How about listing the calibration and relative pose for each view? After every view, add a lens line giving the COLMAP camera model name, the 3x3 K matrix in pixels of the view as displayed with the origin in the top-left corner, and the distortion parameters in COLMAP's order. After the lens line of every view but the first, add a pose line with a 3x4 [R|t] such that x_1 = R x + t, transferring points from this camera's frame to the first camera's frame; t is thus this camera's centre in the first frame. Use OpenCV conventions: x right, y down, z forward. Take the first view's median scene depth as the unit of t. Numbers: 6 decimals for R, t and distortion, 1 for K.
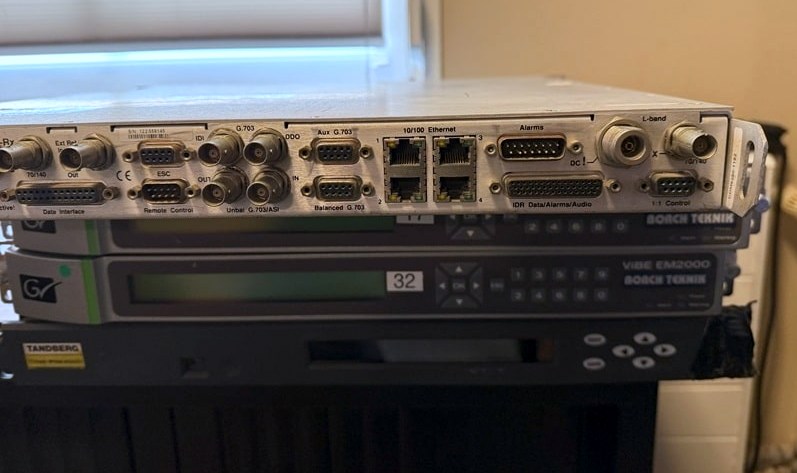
lens RADIAL K [[548.1, 0, 399.9], [0, 548.1, 162.1], [0, 0, 1]] dist [0.046398, -0.081988]
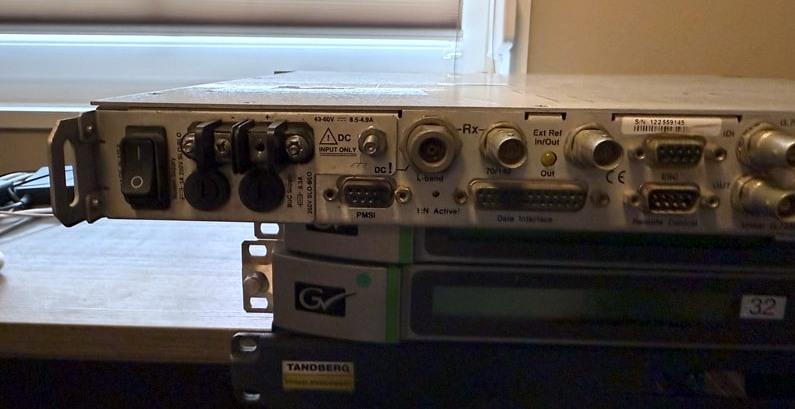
lens RADIAL K [[552.9, 0, 397.1], [0, 552.9, 161.9], [0, 0, 1]] dist [-0.000136, -0.000087]
pose [[0.999330, 0.036389, 0.003952, -0.580650], [-0.036415, 0.999314, 0.006736, 0.006503], [-0.003704, -0.006875, 0.999970, 0.147217]]
